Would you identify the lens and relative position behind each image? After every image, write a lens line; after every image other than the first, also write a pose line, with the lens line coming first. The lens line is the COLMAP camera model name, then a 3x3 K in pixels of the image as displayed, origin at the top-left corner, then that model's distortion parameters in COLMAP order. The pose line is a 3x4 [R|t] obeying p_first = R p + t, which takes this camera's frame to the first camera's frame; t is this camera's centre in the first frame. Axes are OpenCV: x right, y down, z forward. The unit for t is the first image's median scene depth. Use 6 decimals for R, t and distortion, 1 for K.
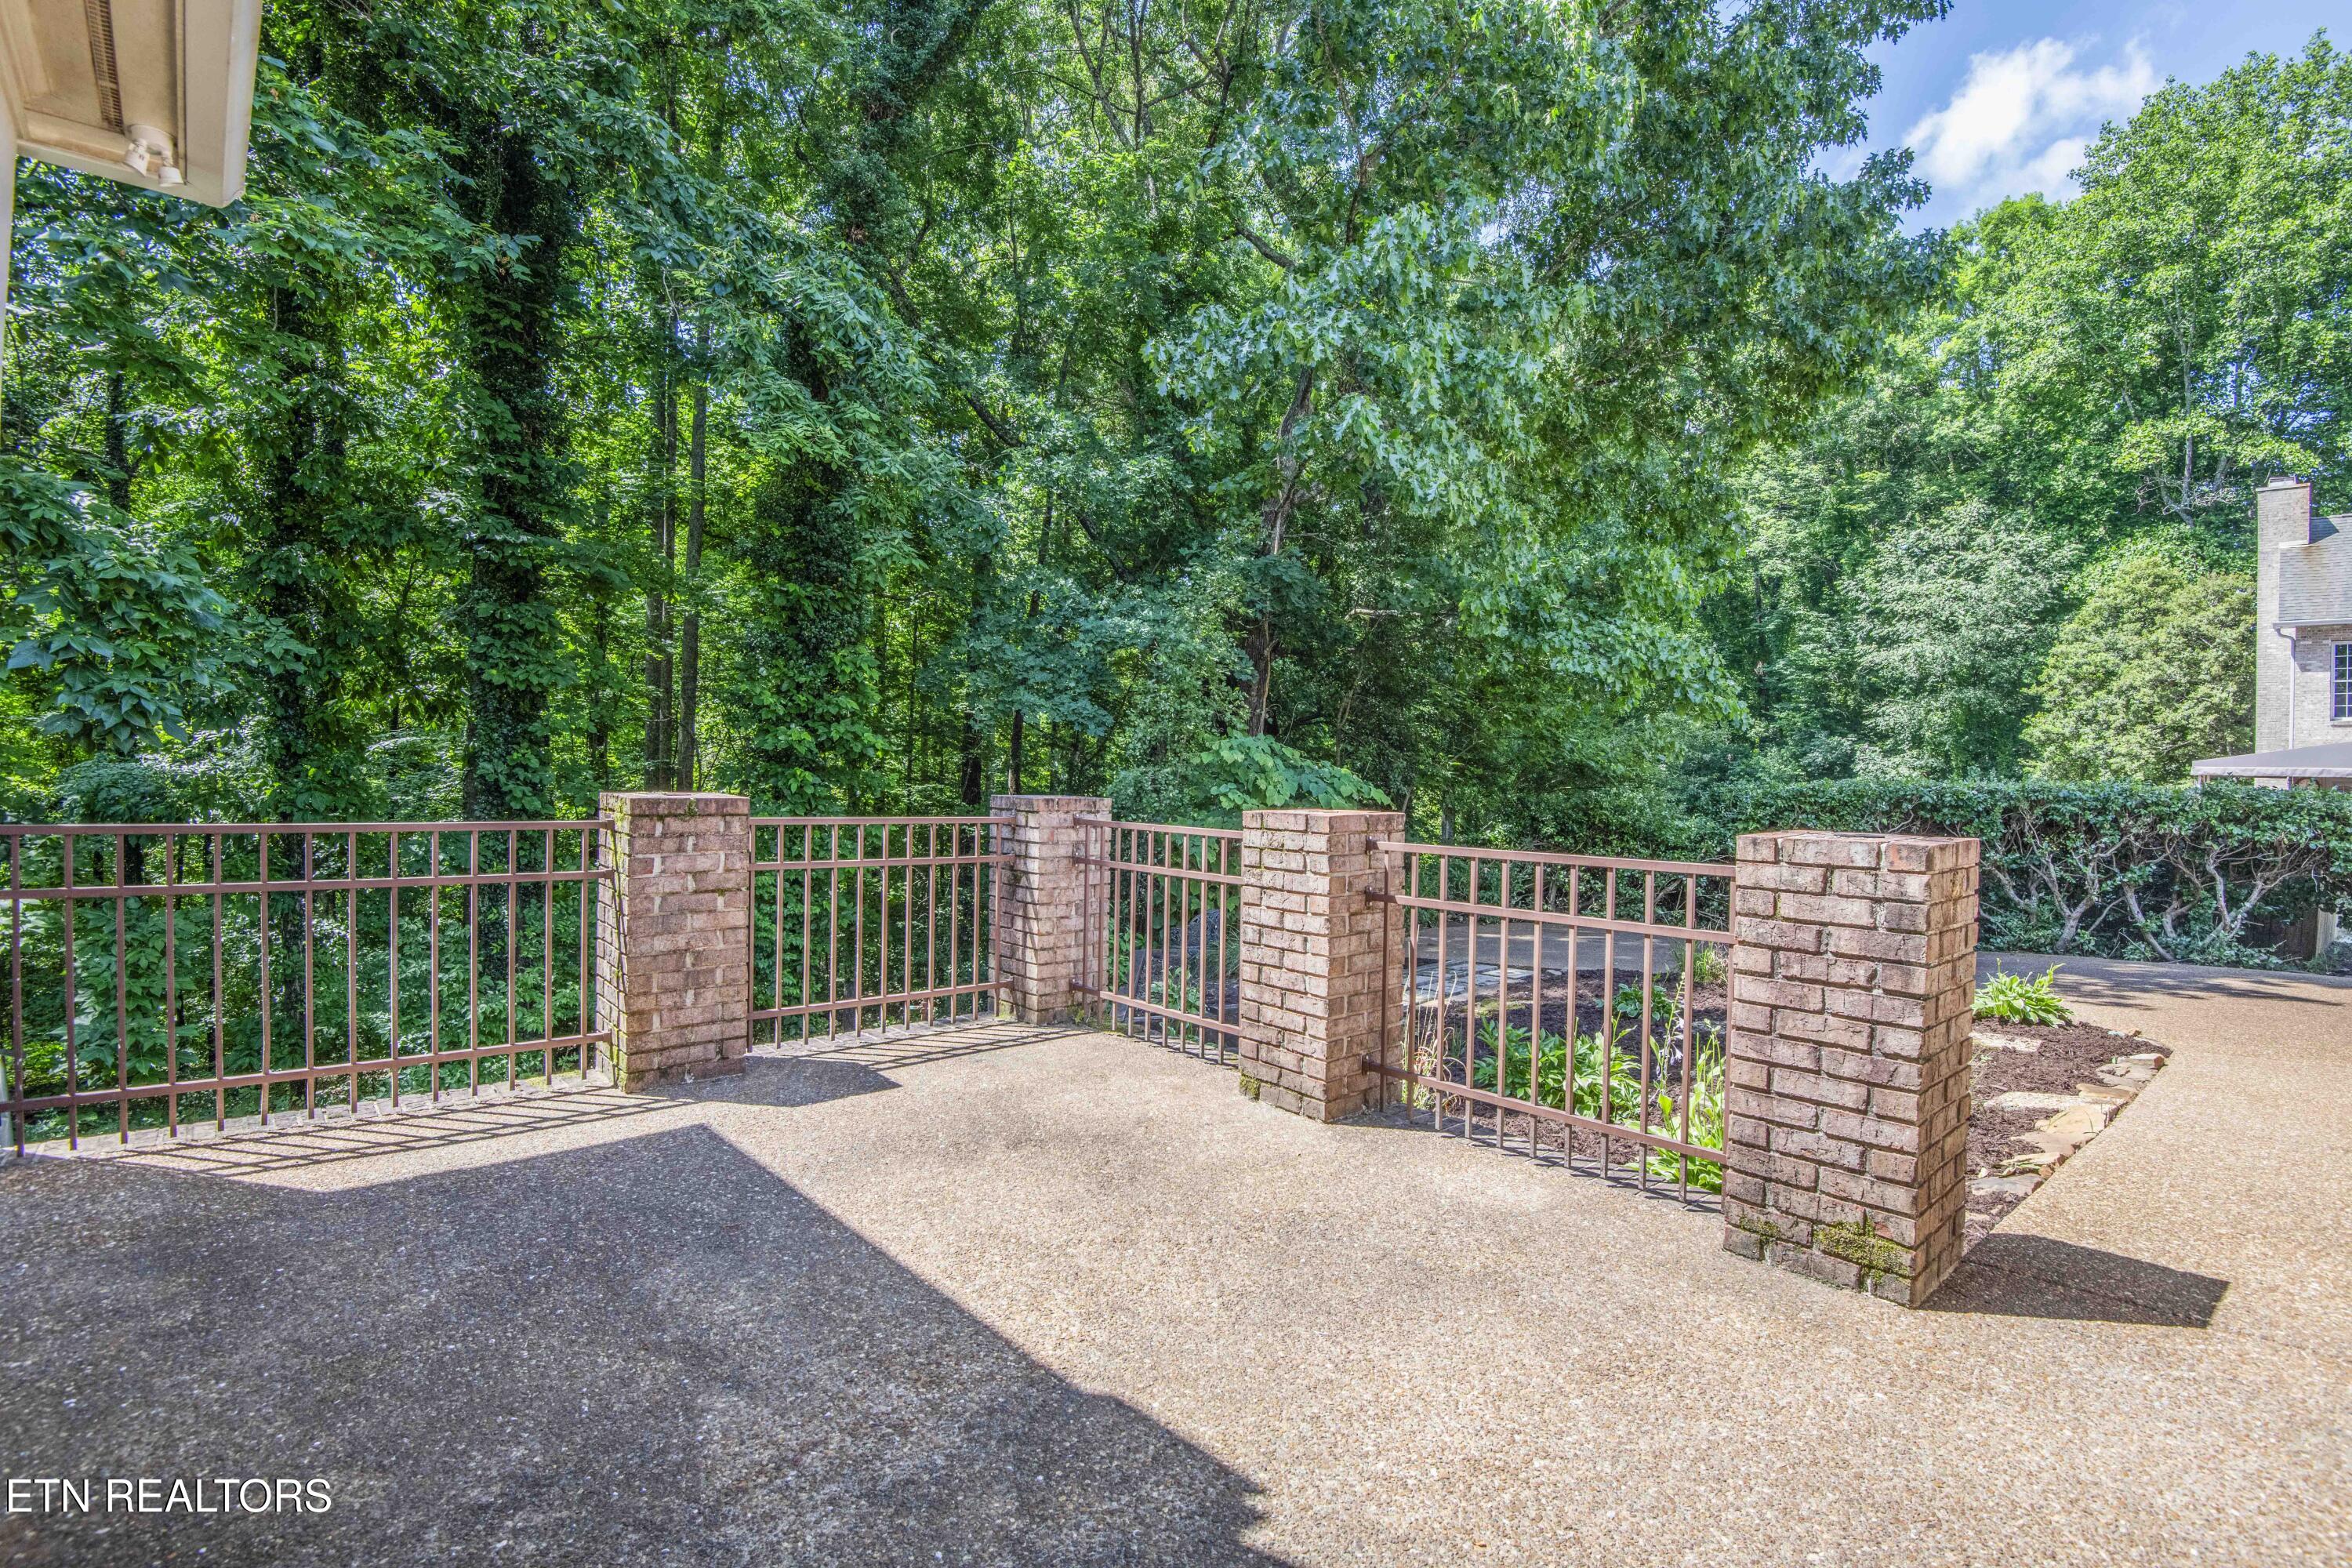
lens RADIAL K [[1085.1, 0, 1185.7], [0, 1085.1, 783.2], [0, 0, 1]] dist [-0.000071, -0.037061]
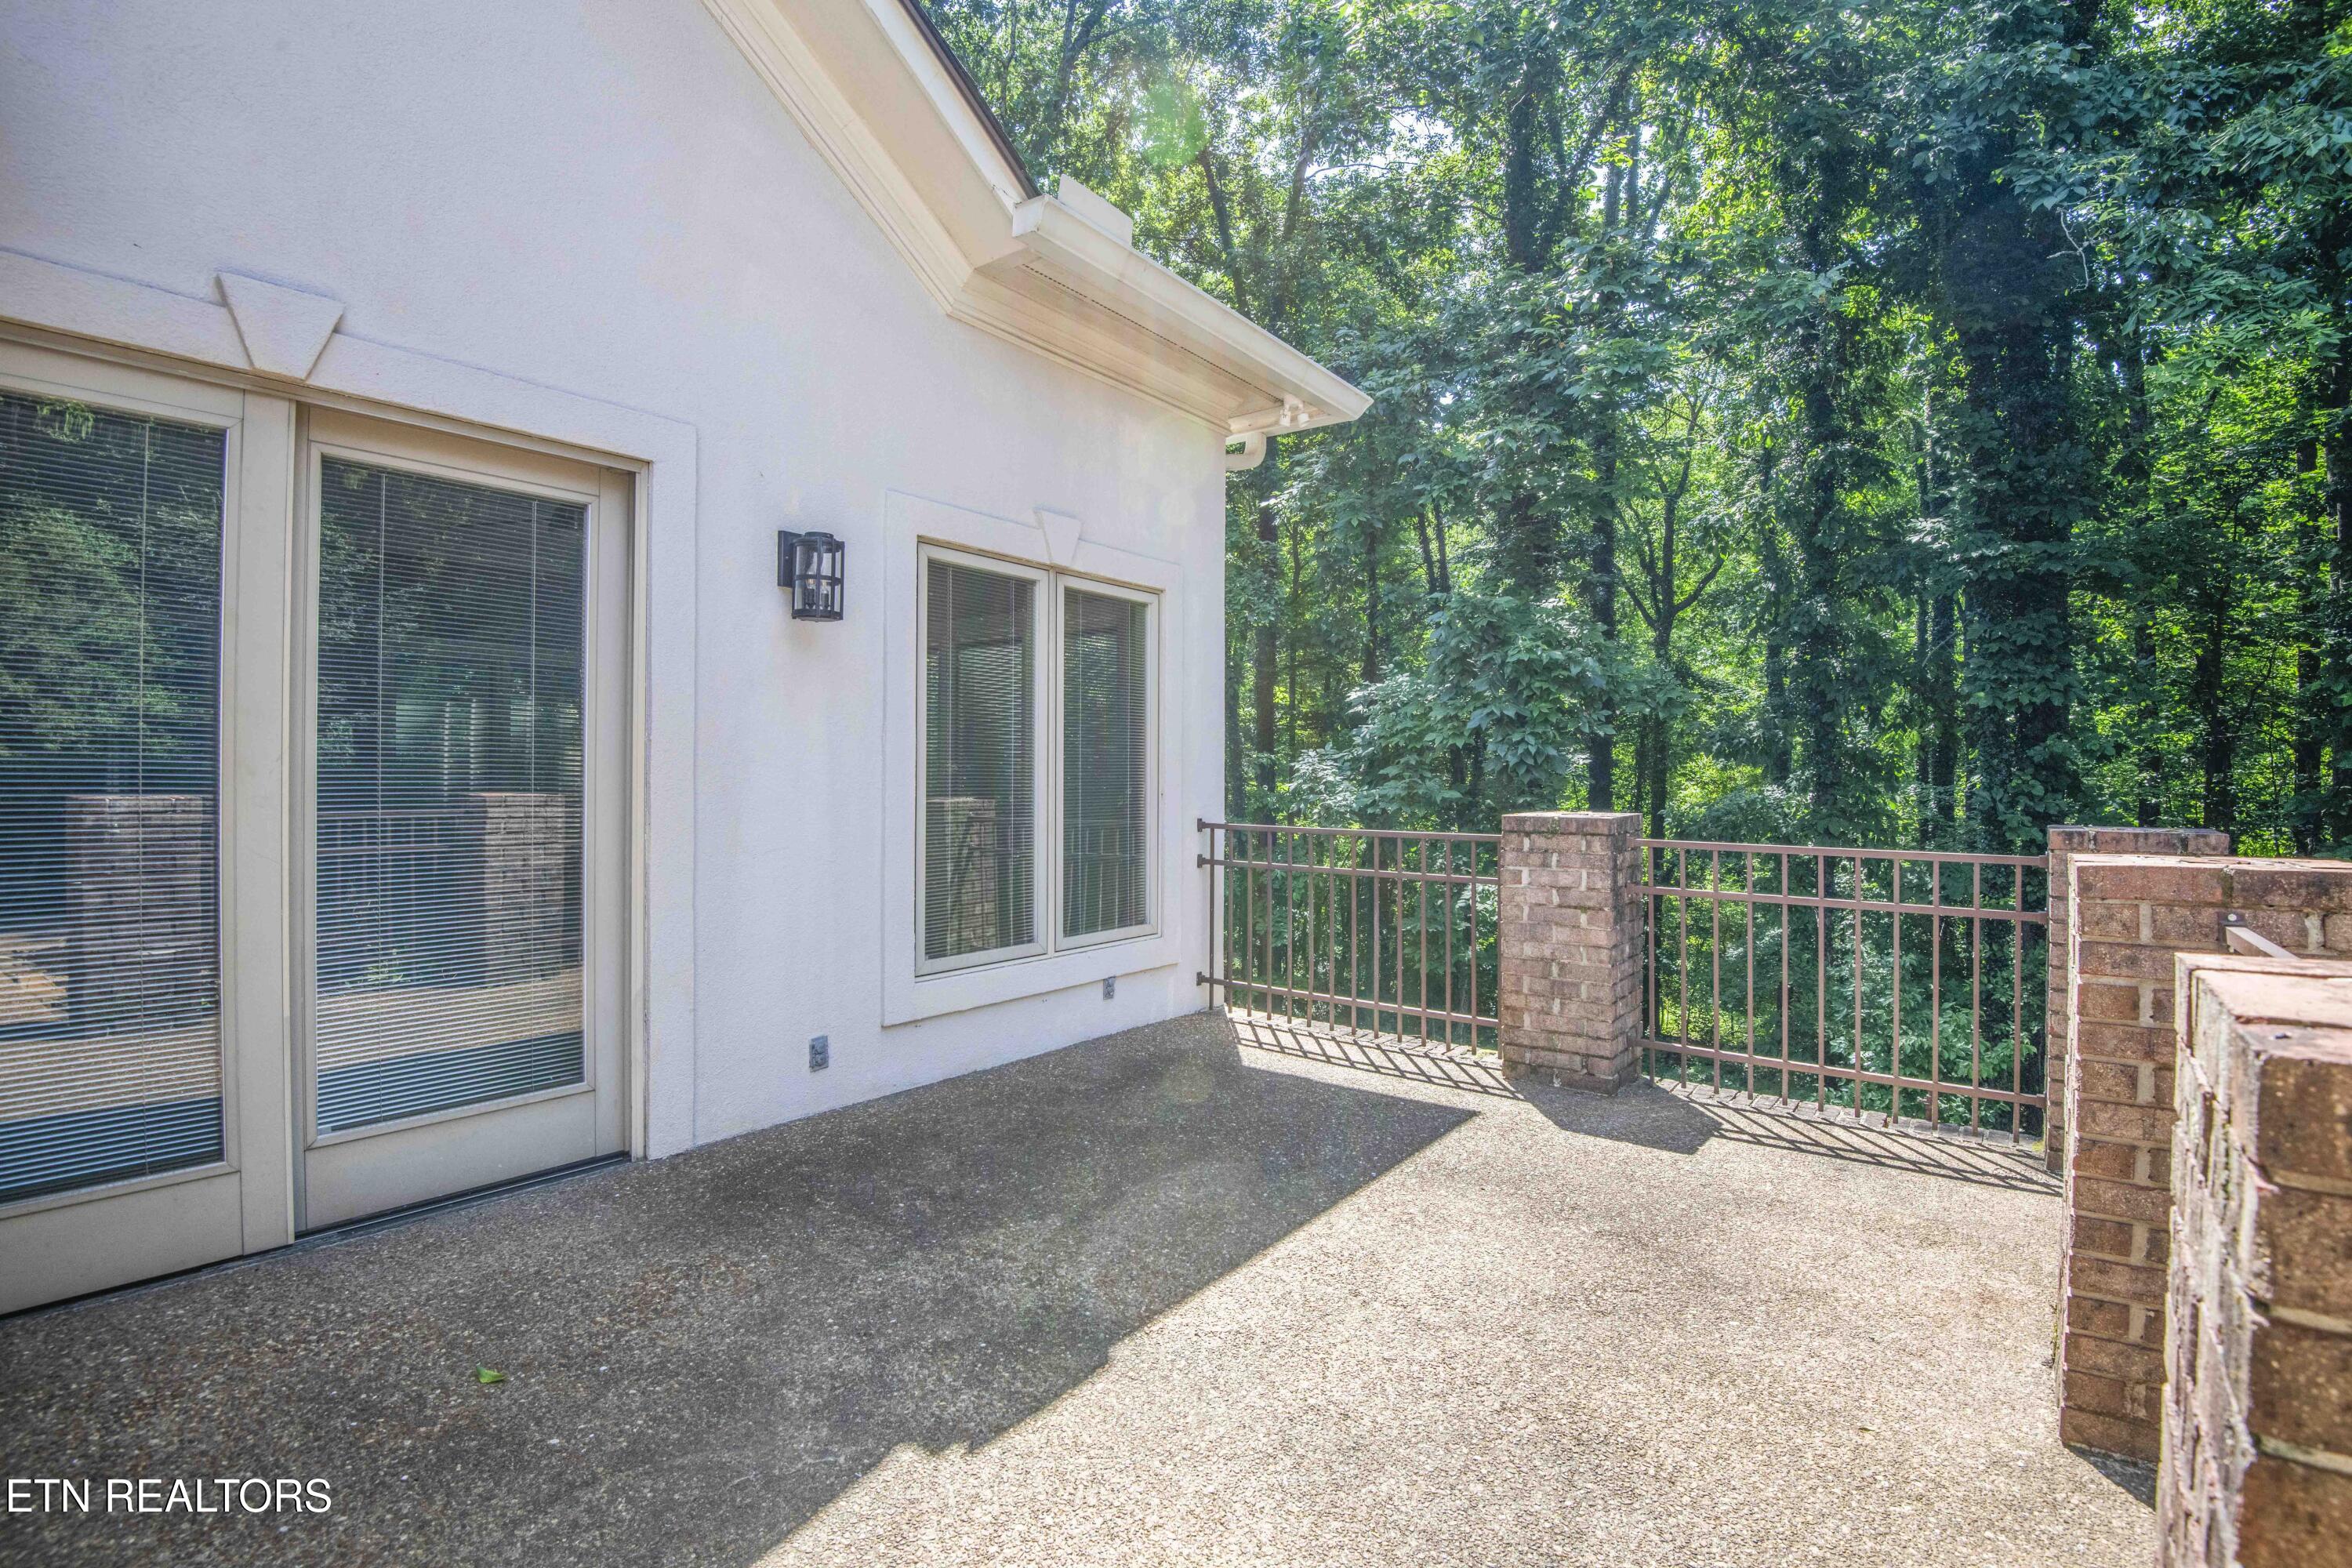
lens RADIAL K [[1085.1, 0, 1185.7], [0, 1085.1, 783.2], [0, 0, 1]] dist [-0.000071, -0.037061]
pose [[0.179856, -0.016249, -0.983559, 0.543889], [-0.012674, 0.999742, -0.018834, 0.005361], [0.983611, 0.015853, 0.179604, 0.467861]]
